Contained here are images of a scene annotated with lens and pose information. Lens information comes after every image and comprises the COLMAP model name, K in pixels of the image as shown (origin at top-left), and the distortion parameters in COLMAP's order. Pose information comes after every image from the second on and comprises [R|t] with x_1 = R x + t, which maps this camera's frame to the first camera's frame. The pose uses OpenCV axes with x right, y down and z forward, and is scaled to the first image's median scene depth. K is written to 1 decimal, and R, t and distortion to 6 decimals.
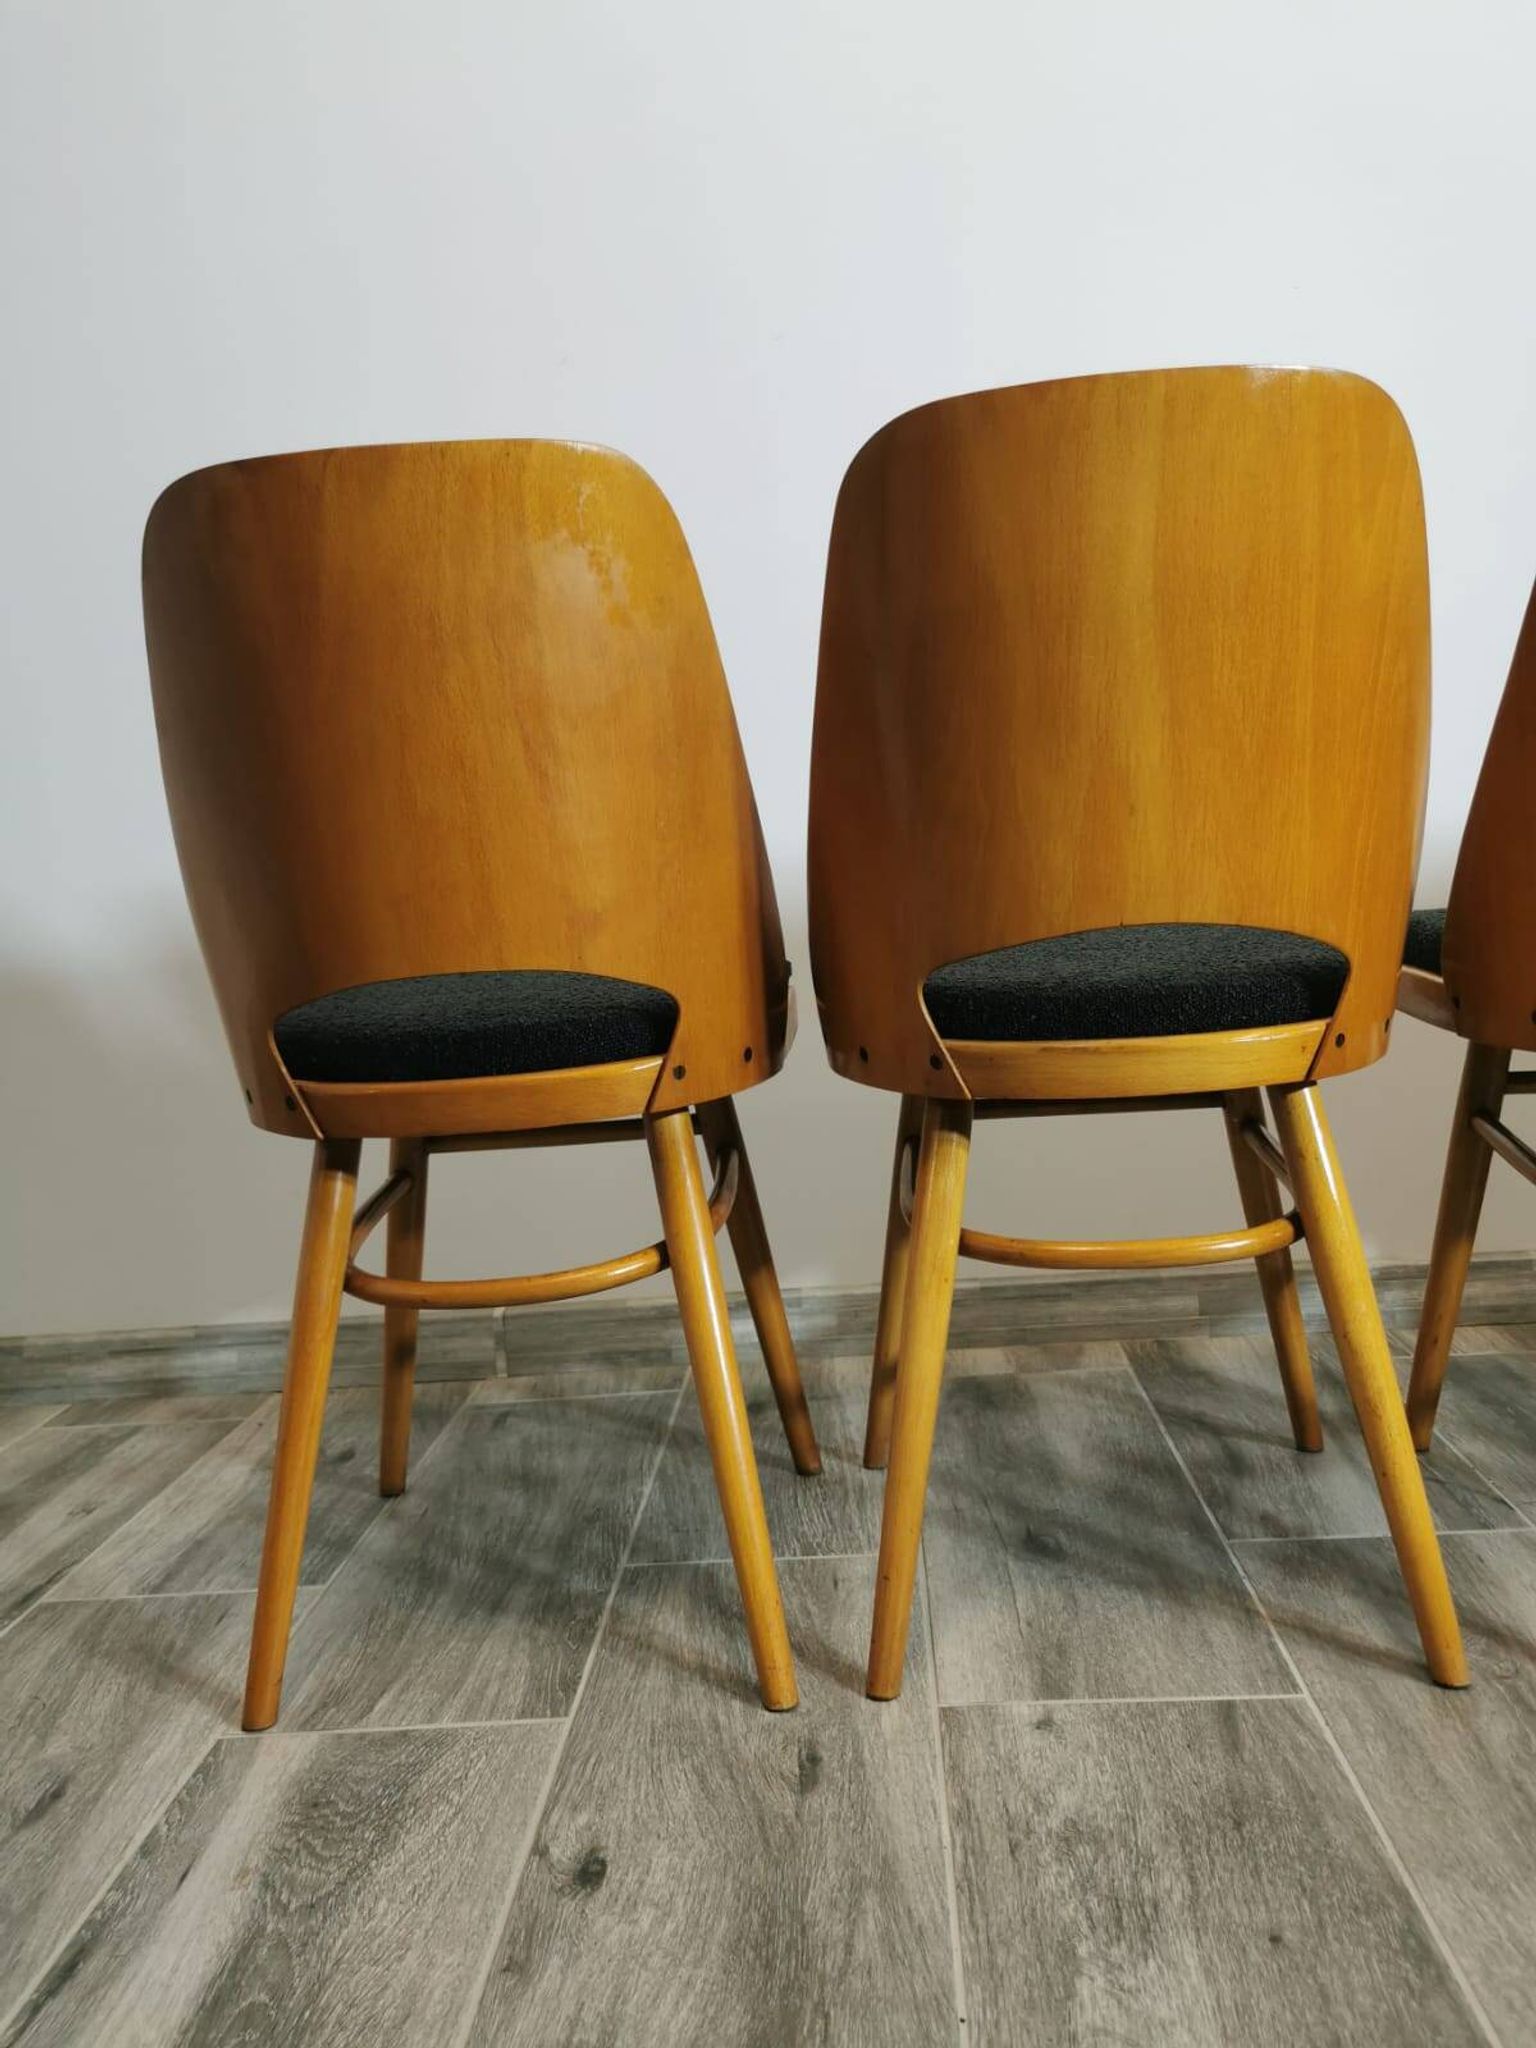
lens RADIAL K [[1645.7, 0, 762.3], [0, 1645.7, 1024.2], [0, 0, 1]] dist [0.068748, -0.112376]
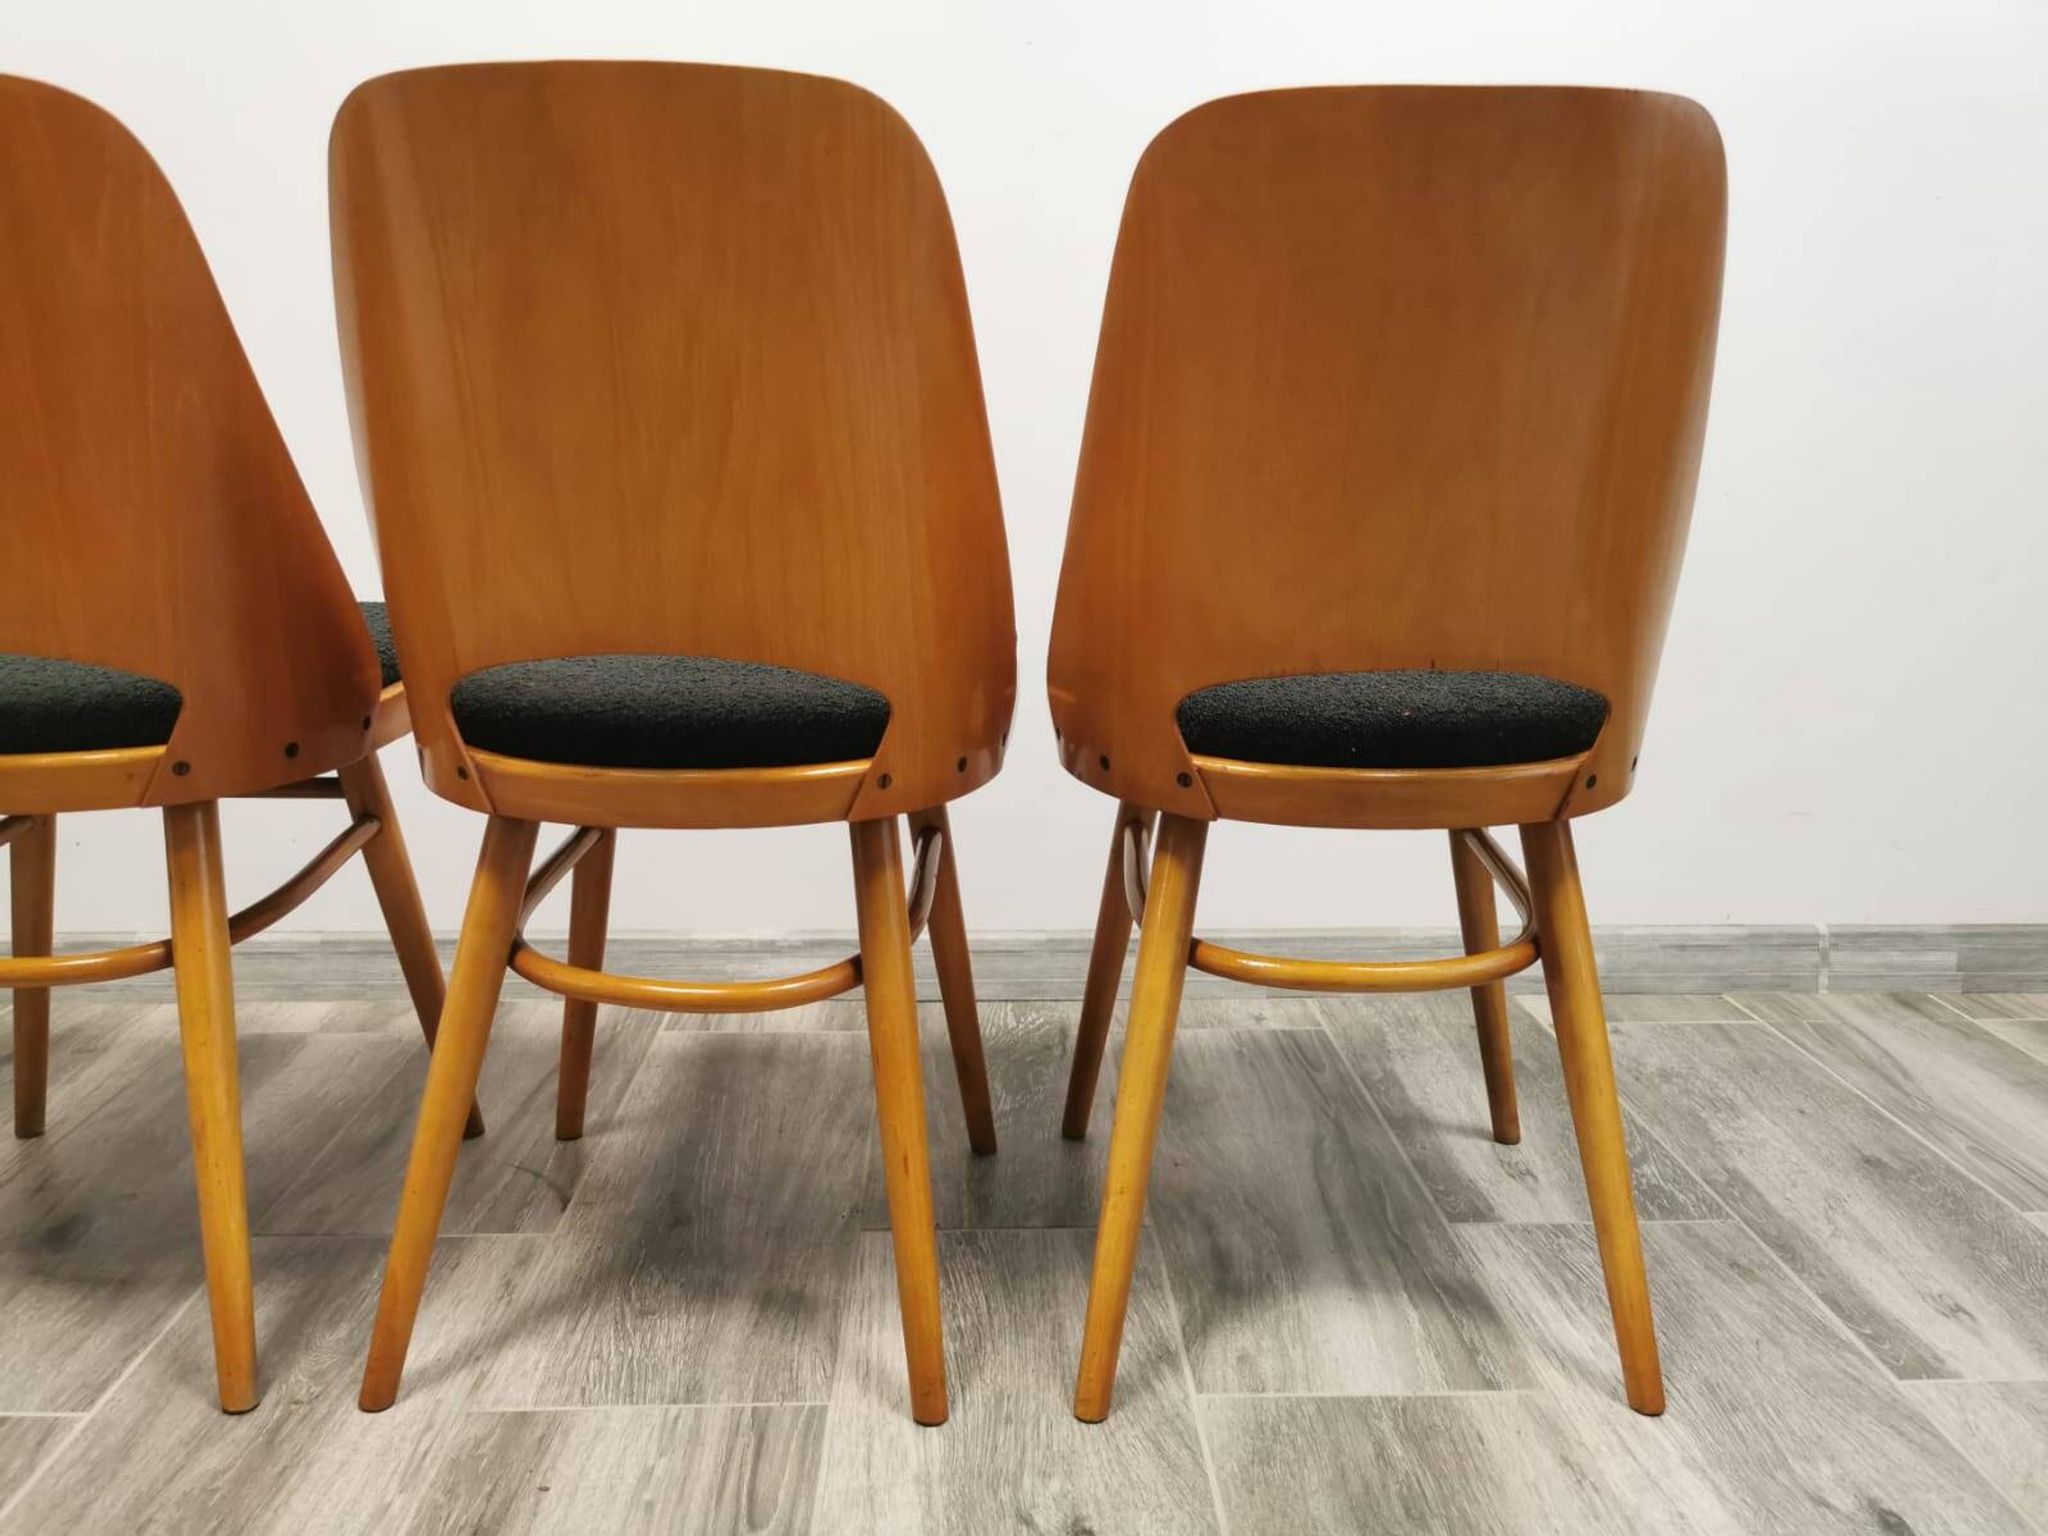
lens RADIAL K [[1645.7, 0, 1029.7], [0, 1645.7, 751.9], [0, 0, 1]] dist [0.068748, -0.112376]
pose [[0.992603, 0.061236, 0.104827, 0.728681], [-0.071248, 0.992963, 0.094594, -0.124616], [-0.098297, -0.101363, 0.989981, -0.009175]]
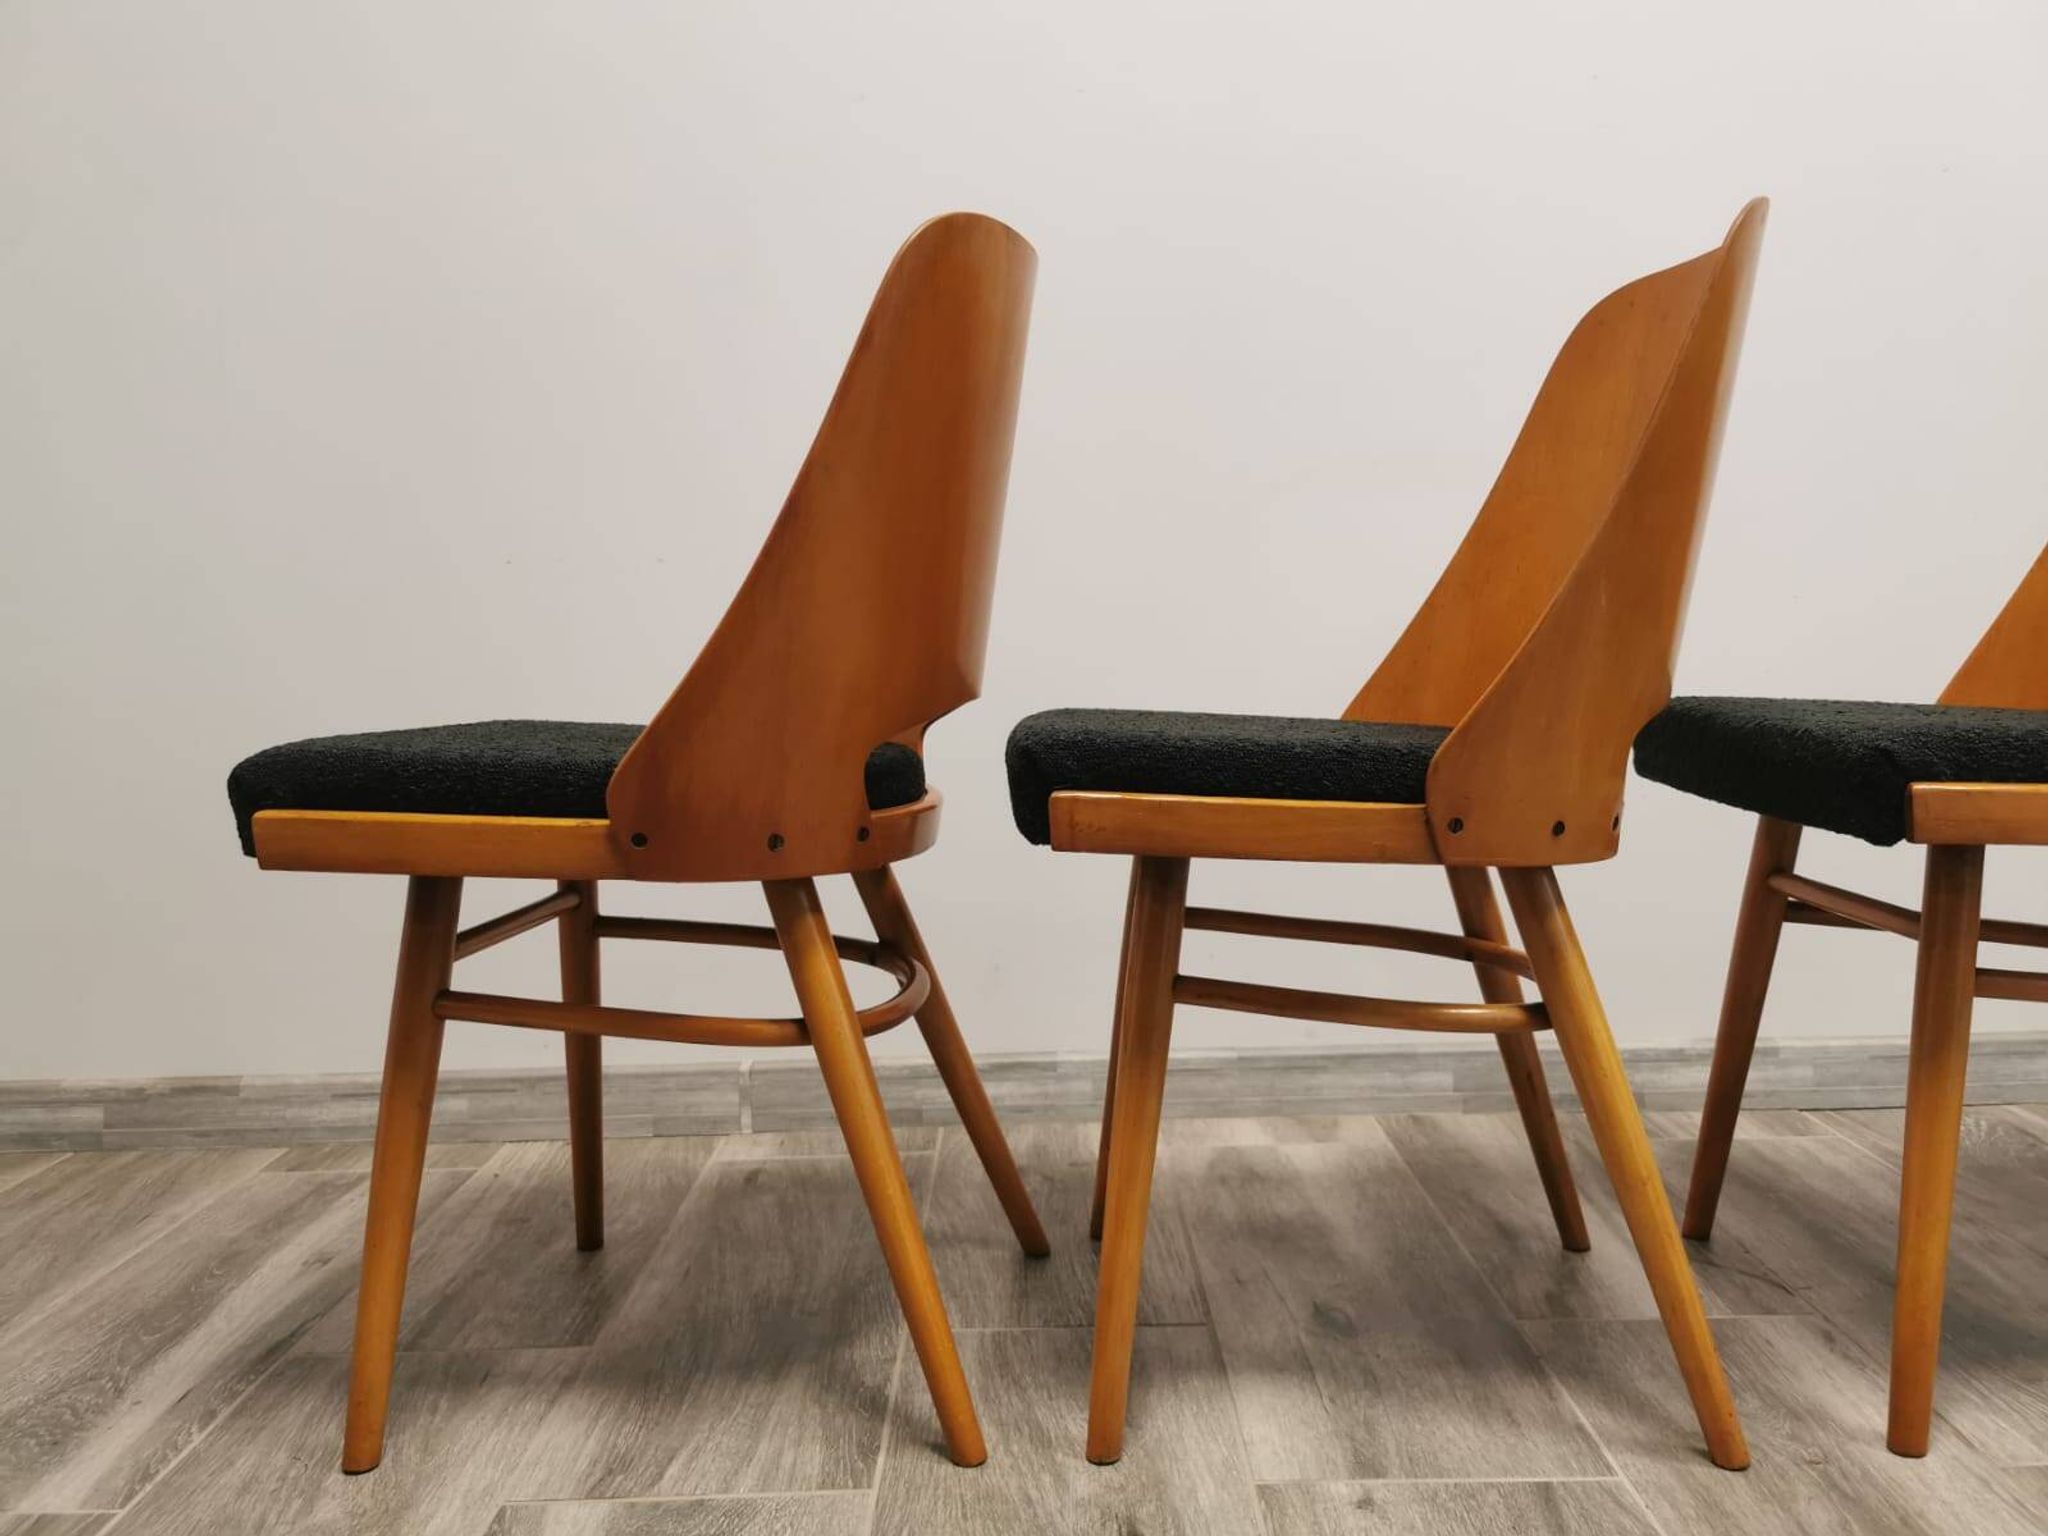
lens RADIAL K [[1645.7, 0, 1035.6], [0, 1645.7, 788.6], [0, 0, 1]] dist [0.068748, -0.112376]
pose [[0.996961, 0.042490, 0.065294, -0.100425], [-0.042550, 0.999094, -0.000485, 0.006706], [-0.065255, -0.002295, 0.997866, 0.030181]]
